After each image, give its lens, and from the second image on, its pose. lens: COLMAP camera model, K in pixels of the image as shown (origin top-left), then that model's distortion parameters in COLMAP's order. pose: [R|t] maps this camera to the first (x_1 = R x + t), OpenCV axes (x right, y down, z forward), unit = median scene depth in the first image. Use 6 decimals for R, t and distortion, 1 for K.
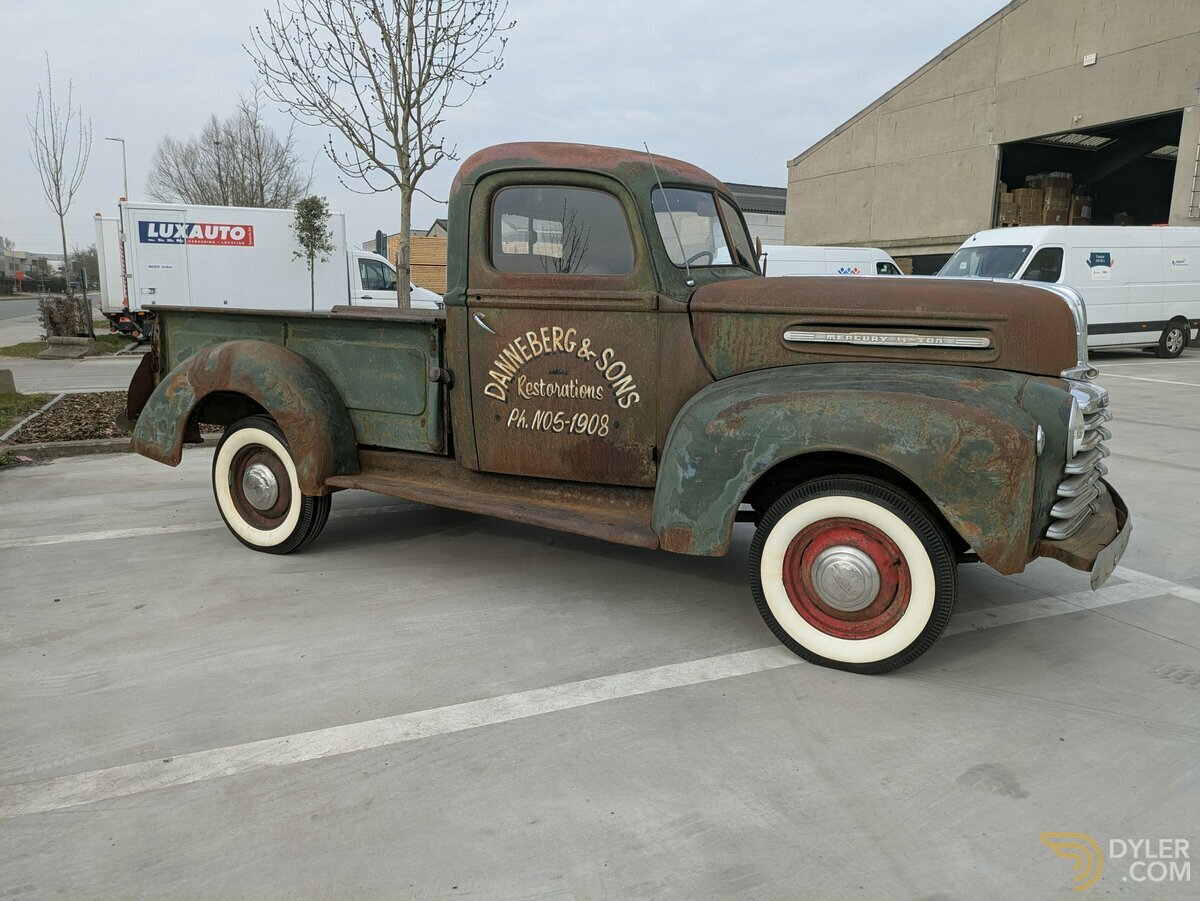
lens RADIAL K [[879.7, 0, 621.1], [0, 879.7, 441.5], [0, 0, 1]] dist [0.060129, -0.070653]
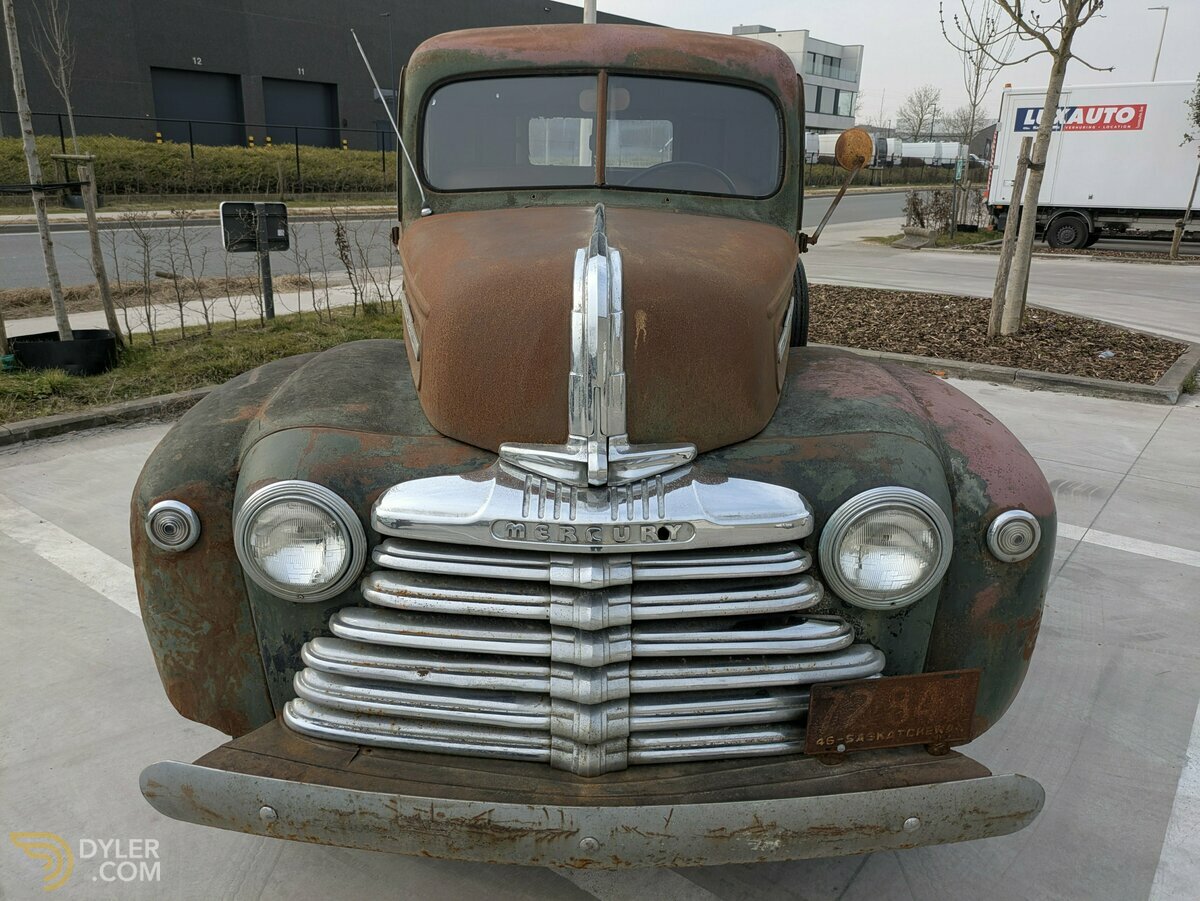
lens RADIAL K [[892.7, 0, 597.2], [0, 892.7, 448.1], [0, 0, 1]] dist [0.055858, -0.053880]
pose [[0.465815, 0.262795, -0.844959, 0.822162], [-0.156138, 0.964310, 0.213838, -0.165677], [0.870998, 0.032322, 0.490222, 0.726532]]
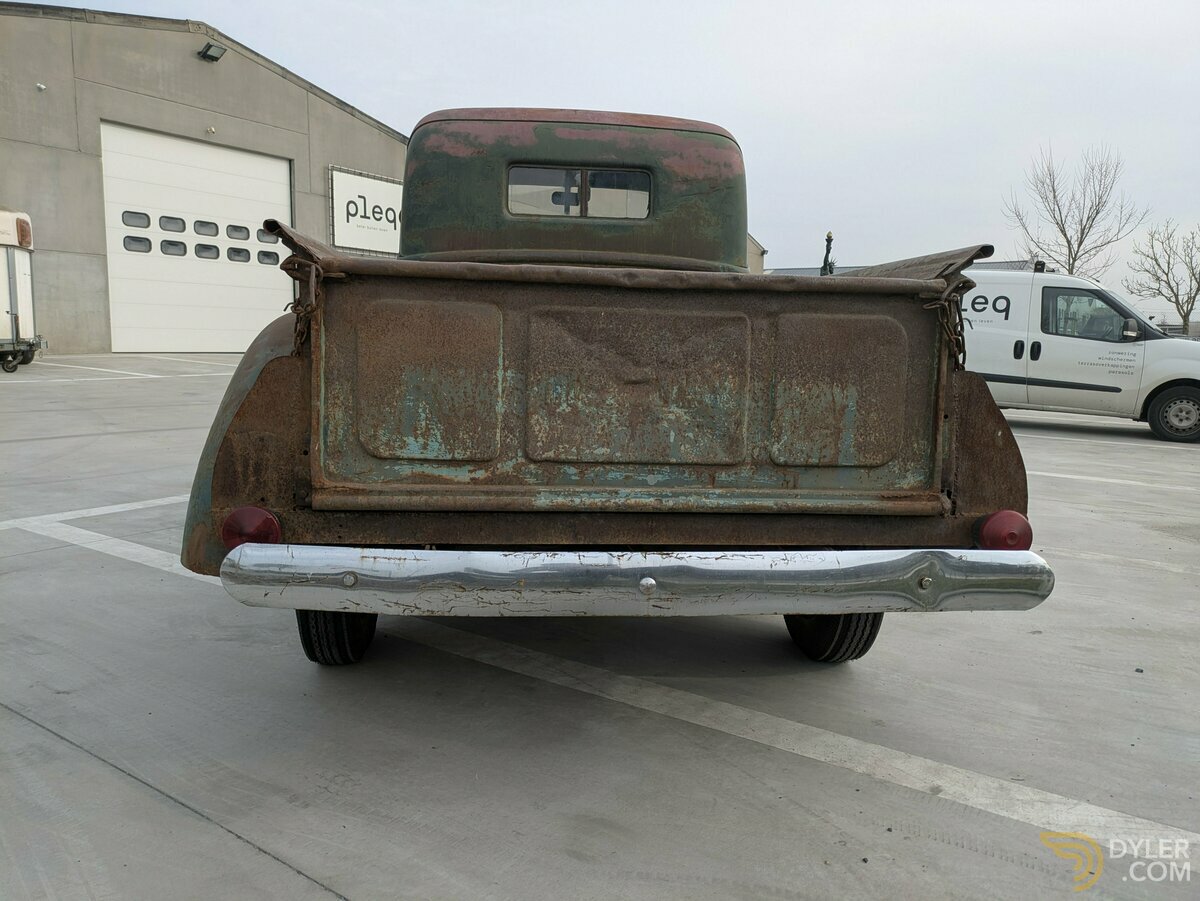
lens RADIAL K [[892.7, 0, 597.2], [0, 892.7, 448.1], [0, 0, 1]] dist [0.055858, -0.053880]
pose [[-0.536672, -0.139153, 0.832237, -1.022483], [0.102453, 0.968264, 0.227965, -0.229854], [-0.837548, 0.207607, -0.505384, 1.773345]]
